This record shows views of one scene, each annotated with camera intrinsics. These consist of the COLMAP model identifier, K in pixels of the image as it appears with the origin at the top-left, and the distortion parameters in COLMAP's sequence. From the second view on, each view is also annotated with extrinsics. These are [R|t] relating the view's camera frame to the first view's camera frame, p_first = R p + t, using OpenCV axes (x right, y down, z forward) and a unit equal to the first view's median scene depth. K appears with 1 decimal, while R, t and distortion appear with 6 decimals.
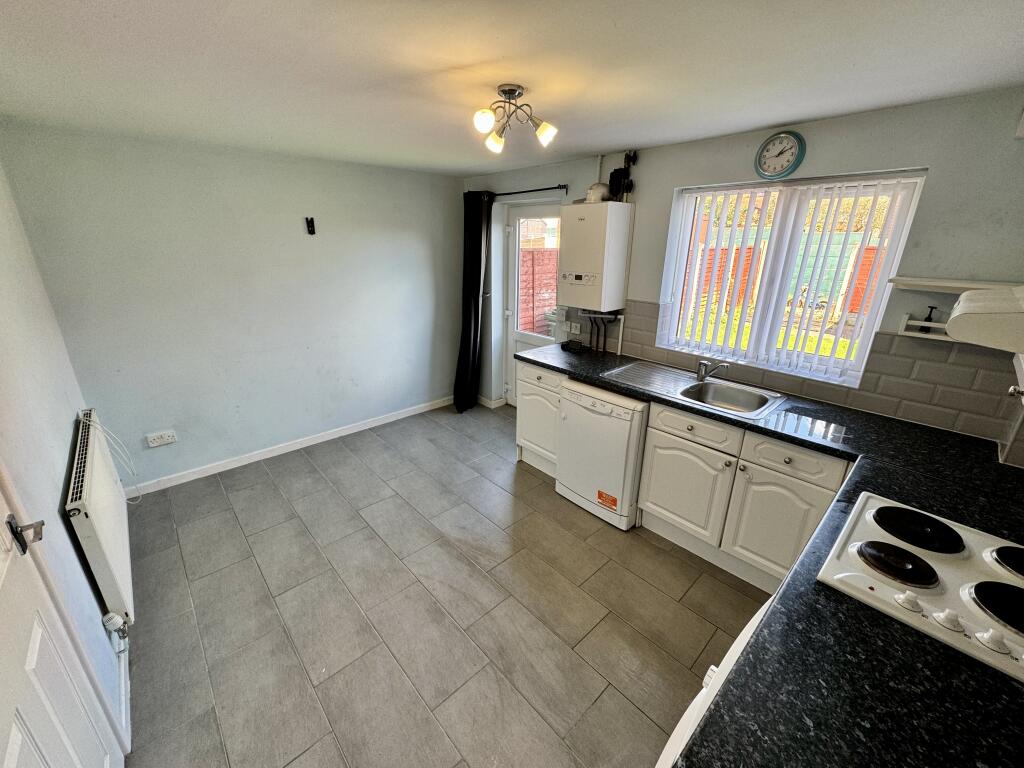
lens RADIAL K [[407.4, 0, 514.8], [0, 407.4, 384.1], [0, 0, 1]] dist [-0.002608, 0.000473]
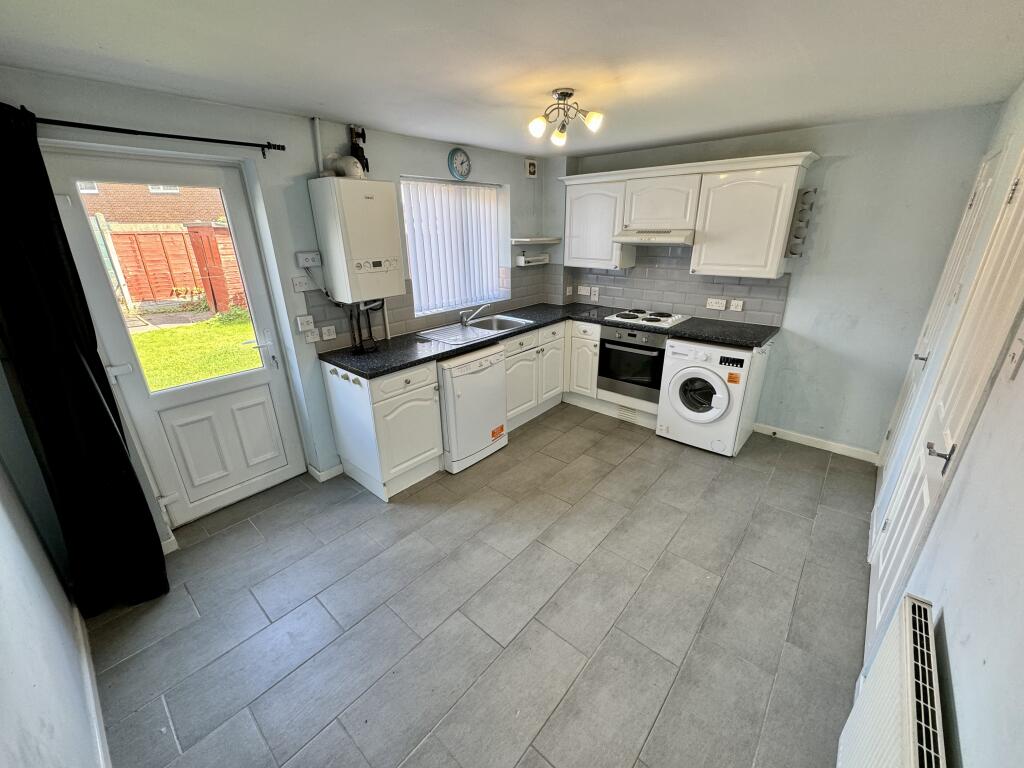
lens RADIAL K [[407.4, 0, 512.6], [0, 407.4, 383.8], [0, 0, 1]] dist [-0.002608, 0.000473]
pose [[-0.106316, -0.367700, 0.923847, -0.960920], [0.340078, 0.859635, 0.381280, -0.332944], [-0.934368, 0.354716, 0.033654, 0.949204]]
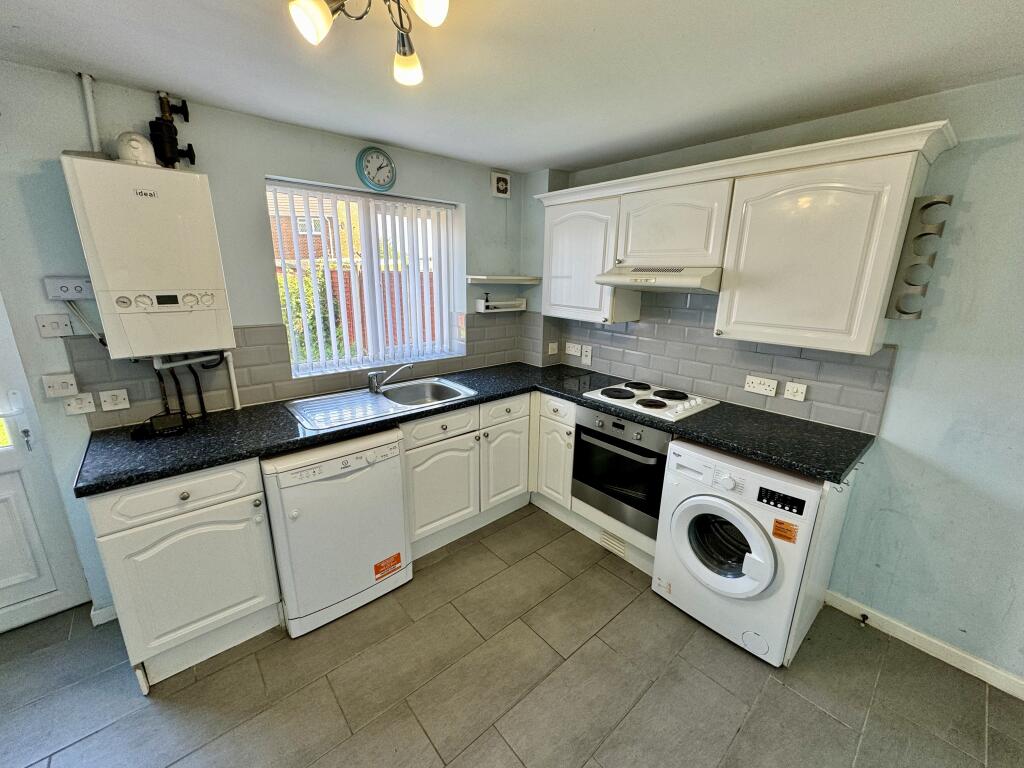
lens RADIAL K [[407.4, 0, 512.6], [0, 407.4, 383.7], [0, 0, 1]] dist [-0.002608, 0.000473]
pose [[0.036029, -0.272608, 0.961450, -0.473642], [0.315238, 0.916056, 0.247924, -0.176488], [-0.948328, 0.294153, 0.118941, 0.628311]]
